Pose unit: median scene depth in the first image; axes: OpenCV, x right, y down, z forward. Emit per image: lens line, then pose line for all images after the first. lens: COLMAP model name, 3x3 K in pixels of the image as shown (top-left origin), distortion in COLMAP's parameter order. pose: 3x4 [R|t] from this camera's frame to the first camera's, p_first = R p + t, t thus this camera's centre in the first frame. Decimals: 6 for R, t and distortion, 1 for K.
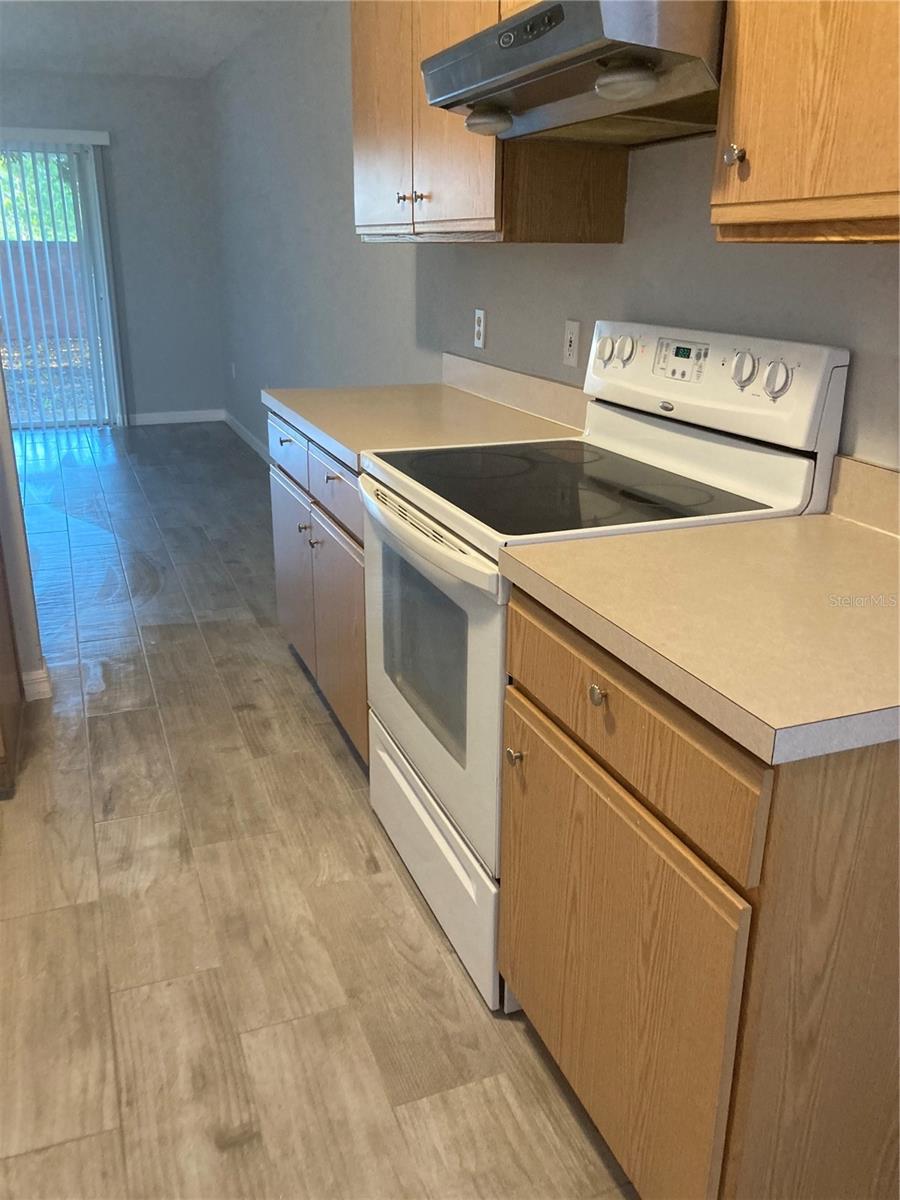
lens RADIAL K [[984.1, 0, 449.2], [0, 984.1, 594.1], [0, 0, 1]] dist [0.035318, -0.038562]
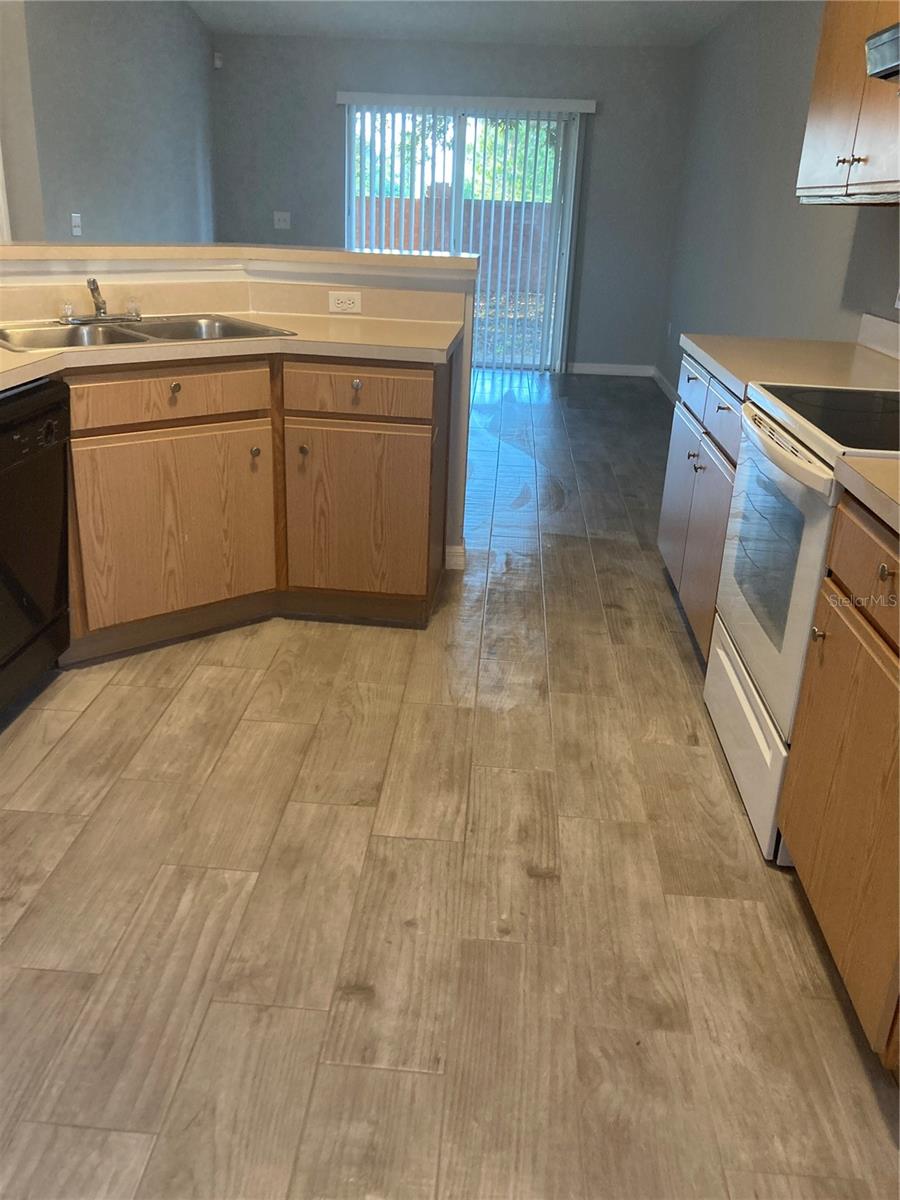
lens RADIAL K [[984.1, 0, 446.7], [0, 984.1, 591.5], [0, 0, 1]] dist [0.035318, -0.038562]
pose [[0.904676, 0.181629, -0.385451, 0.079648], [-0.171487, 0.983305, 0.060855, 0.084973], [0.390069, 0.011046, 0.920719, -0.195237]]
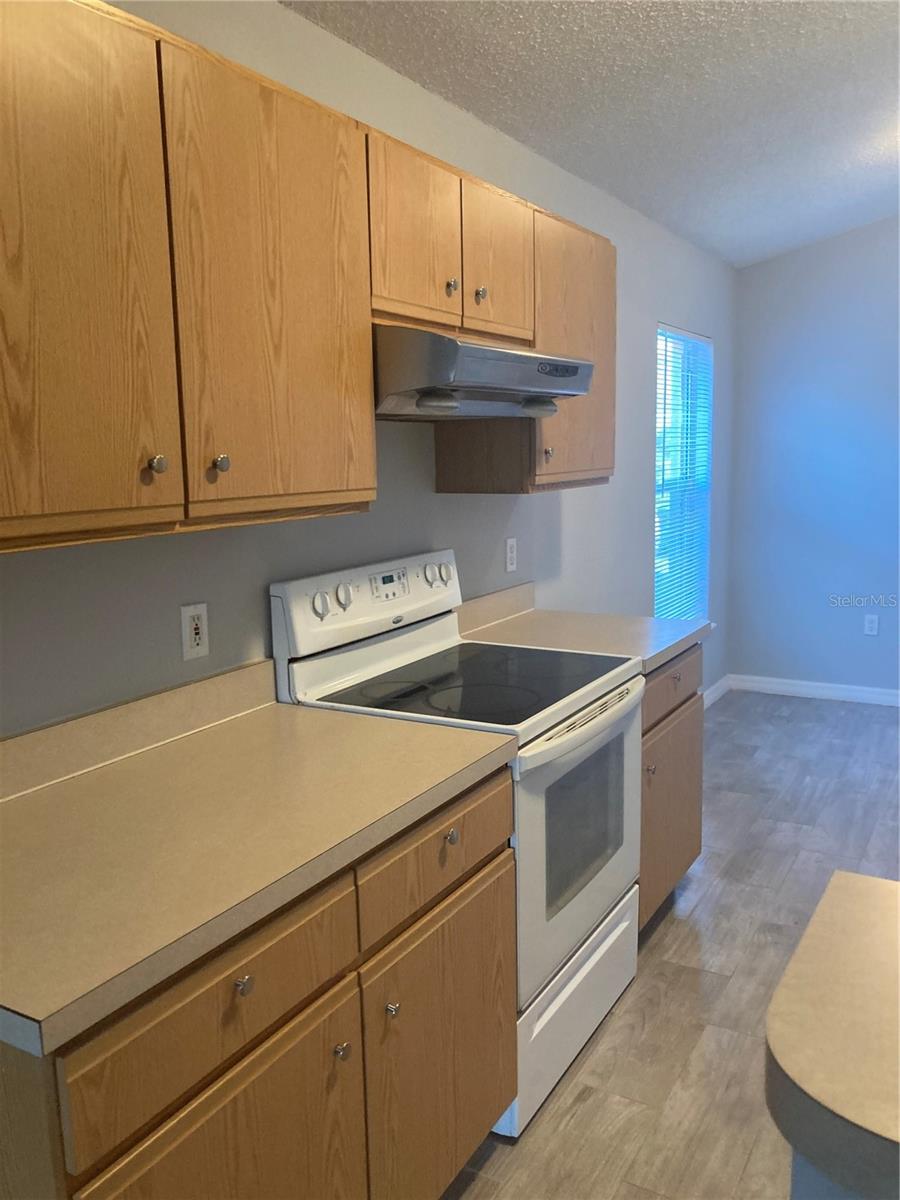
lens RADIAL K [[984.1, 0, 449.5], [0, 984.1, 606.3], [0, 0, 1]] dist [0.035318, -0.038562]
pose [[-0.626225, -0.119836, 0.770378, -0.737608], [0.271995, 0.892454, 0.359924, -0.592477], [-0.730658, 0.434932, -0.526282, 1.474405]]
